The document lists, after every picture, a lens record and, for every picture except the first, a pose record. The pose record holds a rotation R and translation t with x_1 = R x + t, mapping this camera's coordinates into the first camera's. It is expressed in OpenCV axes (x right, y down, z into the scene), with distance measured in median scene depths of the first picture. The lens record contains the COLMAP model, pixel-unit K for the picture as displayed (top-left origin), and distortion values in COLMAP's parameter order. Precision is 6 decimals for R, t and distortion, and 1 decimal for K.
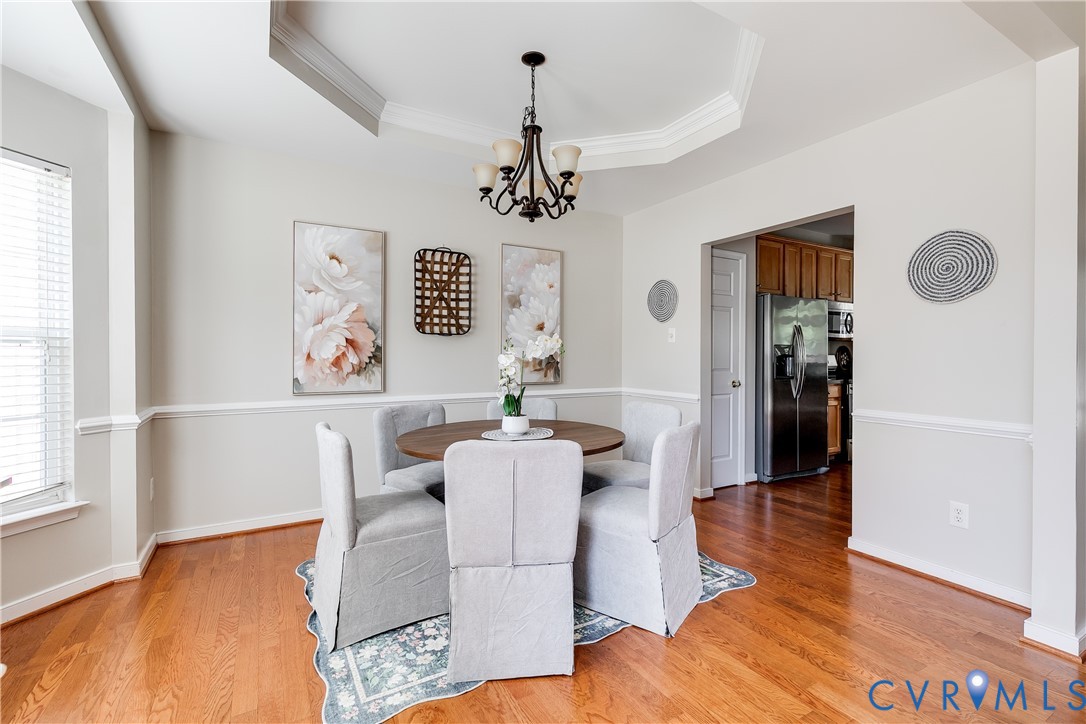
lens RADIAL K [[490.1, 0, 541.7], [0, 490.1, 360.3], [0, 0, 1]] dist [0.013542, -0.006563]
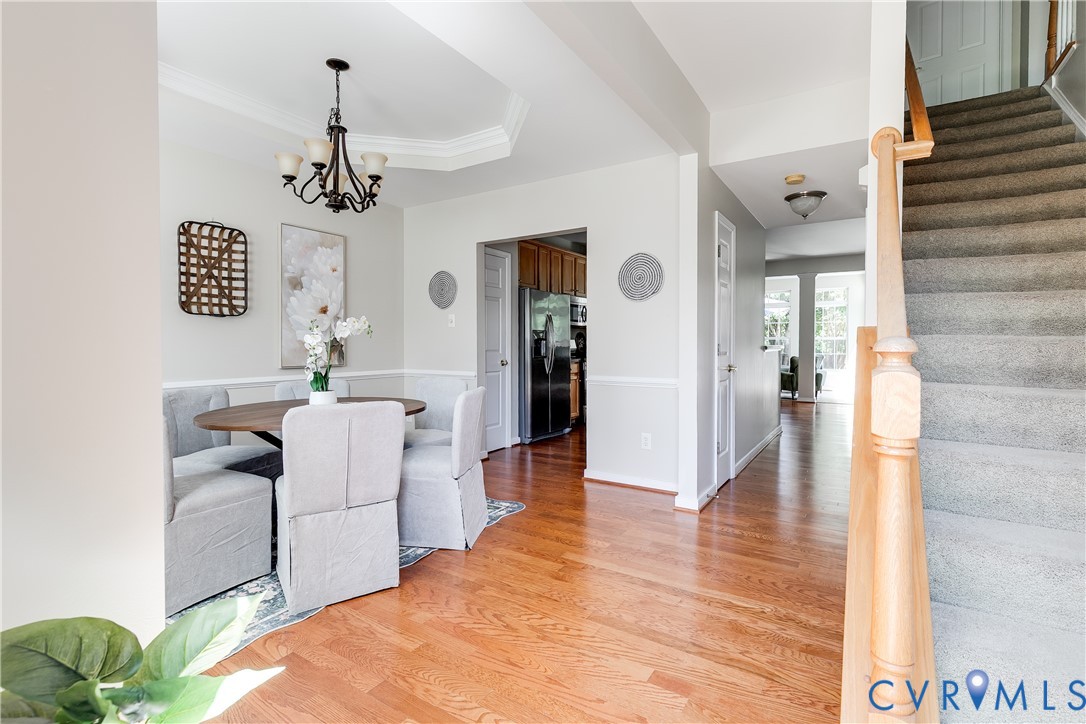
lens RADIAL K [[490.1, 0, 541.7], [0, 490.1, 360.3], [0, 0, 1]] dist [0.013542, -0.006563]
pose [[0.891320, -0.019746, 0.452944, -0.076312], [0.007831, 0.999573, 0.028165, 0.012097], [-0.453307, -0.021557, 0.891094, -0.124662]]
